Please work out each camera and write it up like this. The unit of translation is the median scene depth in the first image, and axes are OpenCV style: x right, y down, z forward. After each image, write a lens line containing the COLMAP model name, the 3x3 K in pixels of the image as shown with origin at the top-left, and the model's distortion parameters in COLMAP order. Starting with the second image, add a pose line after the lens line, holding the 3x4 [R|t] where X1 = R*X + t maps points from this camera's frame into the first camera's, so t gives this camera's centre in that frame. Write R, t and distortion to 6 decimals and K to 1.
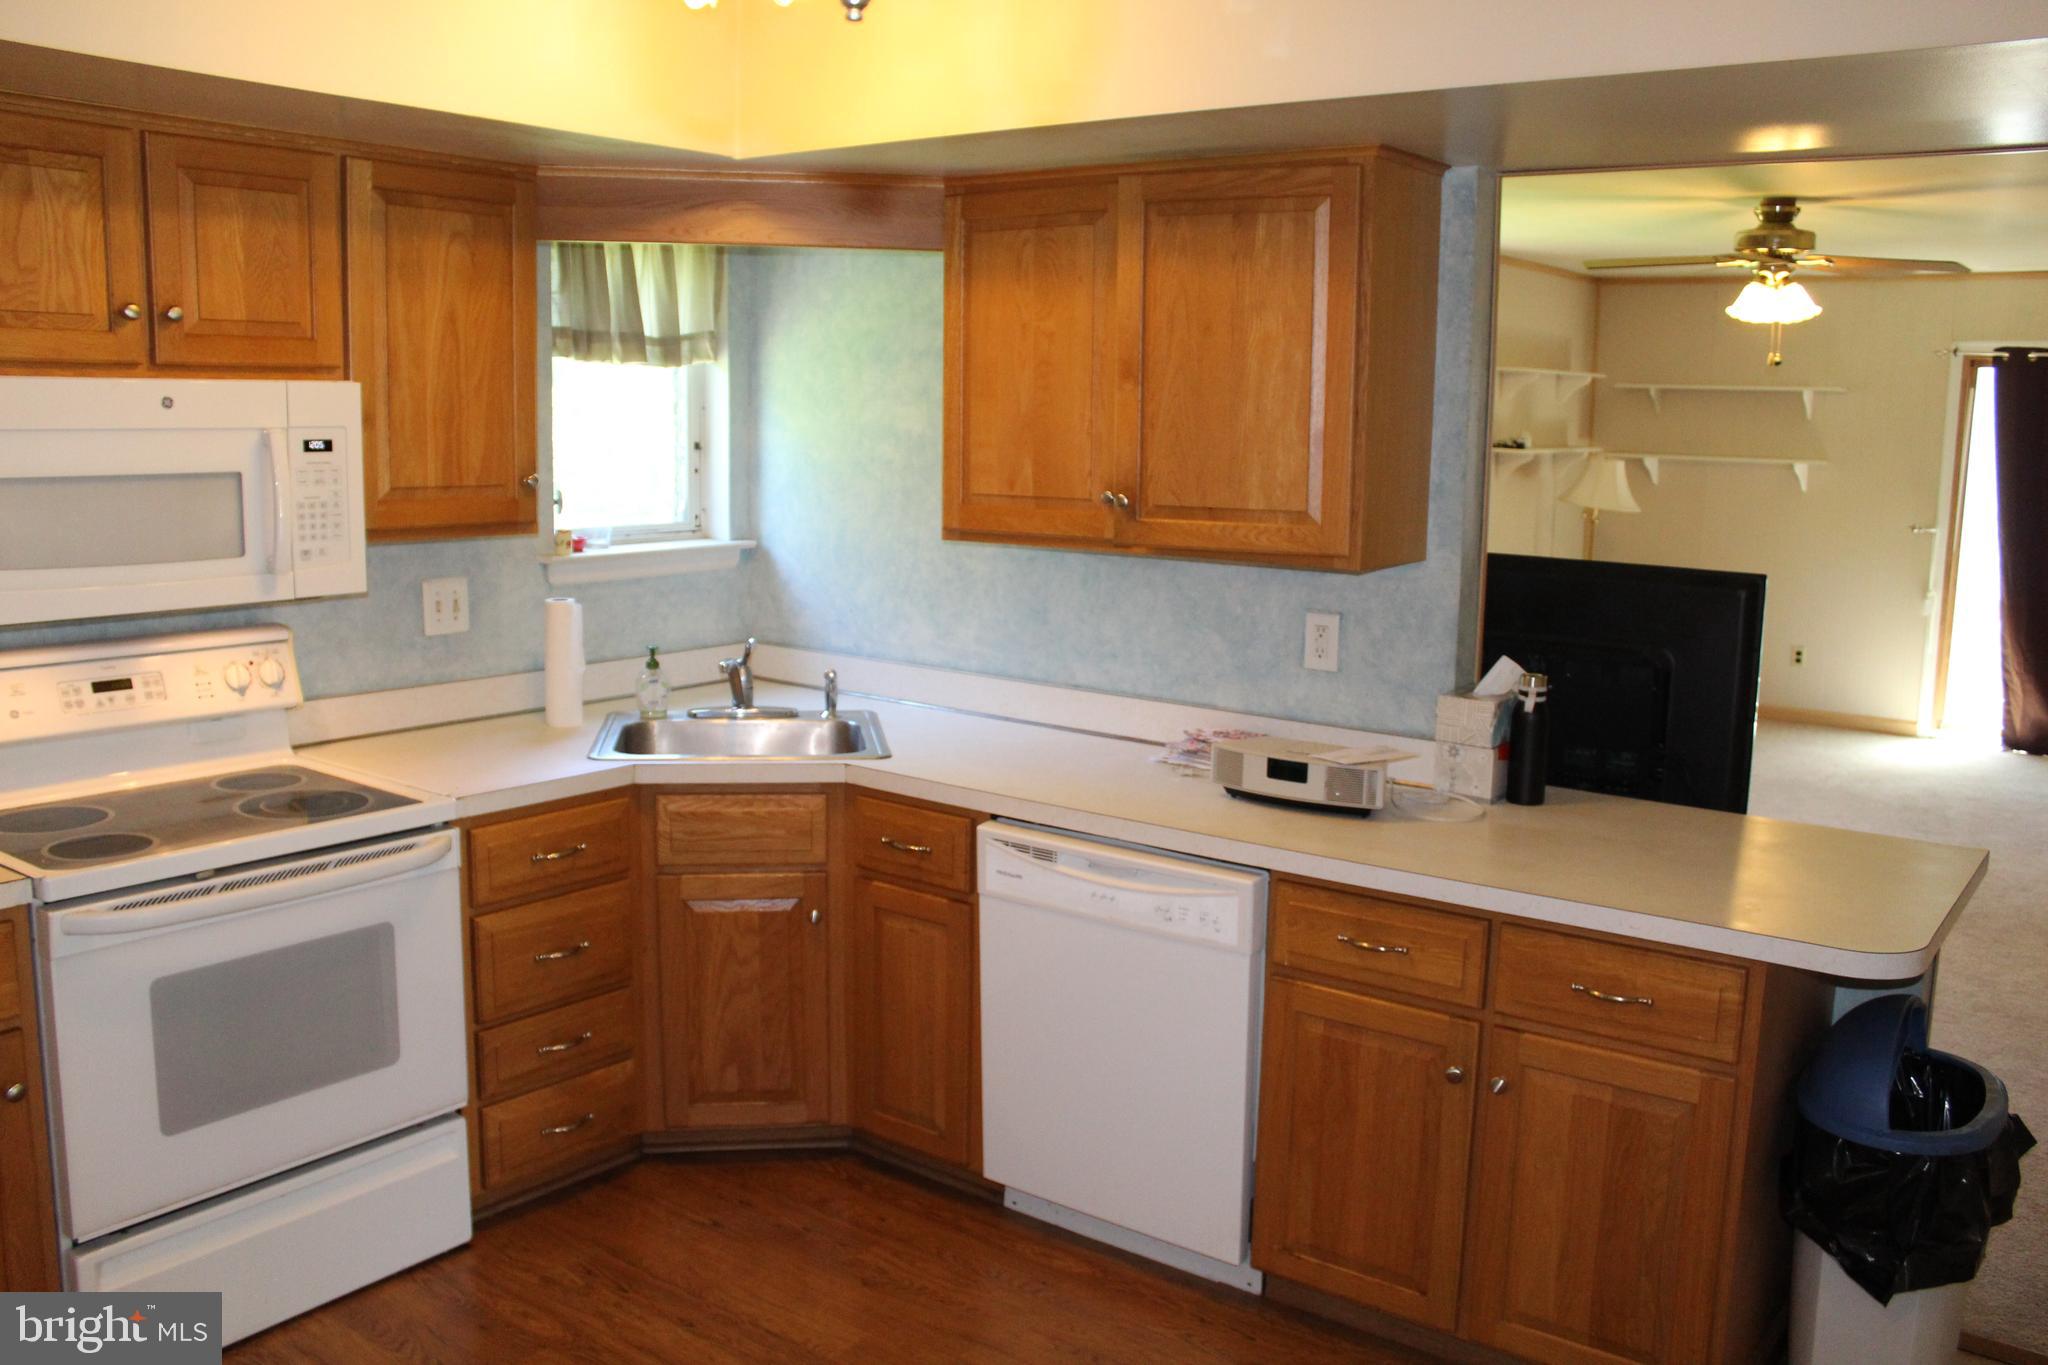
lens RADIAL K [[1711.6, 0, 1037.9], [0, 1711.6, 701.5], [0, 0, 1]] dist [-0.145831, 0.126598]
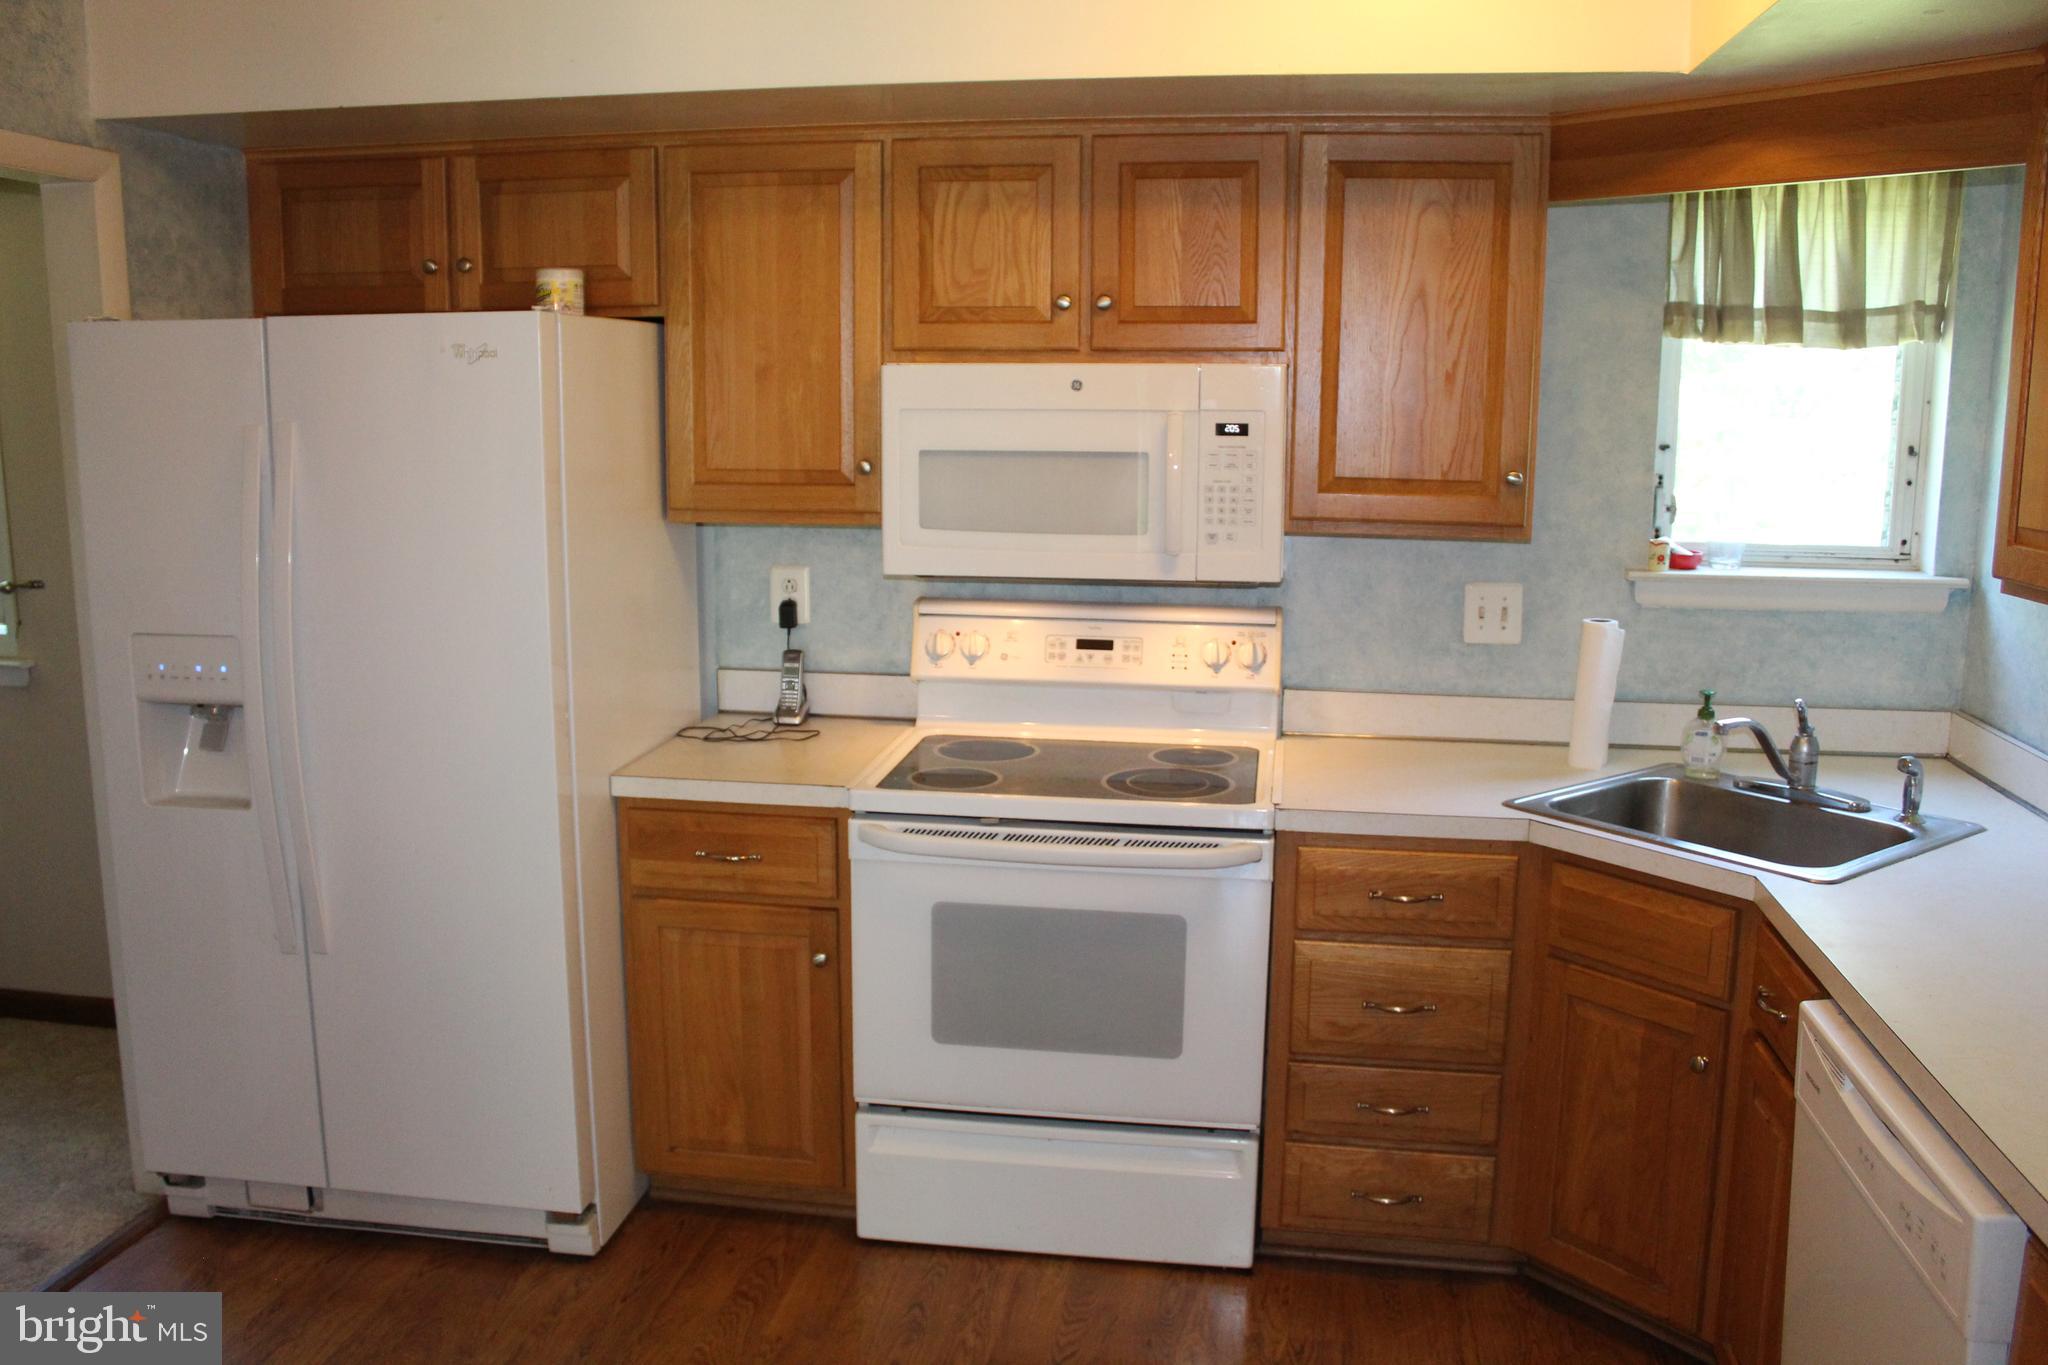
lens RADIAL K [[1711.6, 0, 1023.6], [0, 1711.6, 693.1], [0, 0, 1]] dist [-0.145831, 0.126598]
pose [[0.466294, 0.138826, -0.873669, 0.403076], [-0.145449, 0.986200, 0.079079, -0.059265], [0.872591, 0.090201, 0.480051, 0.409234]]
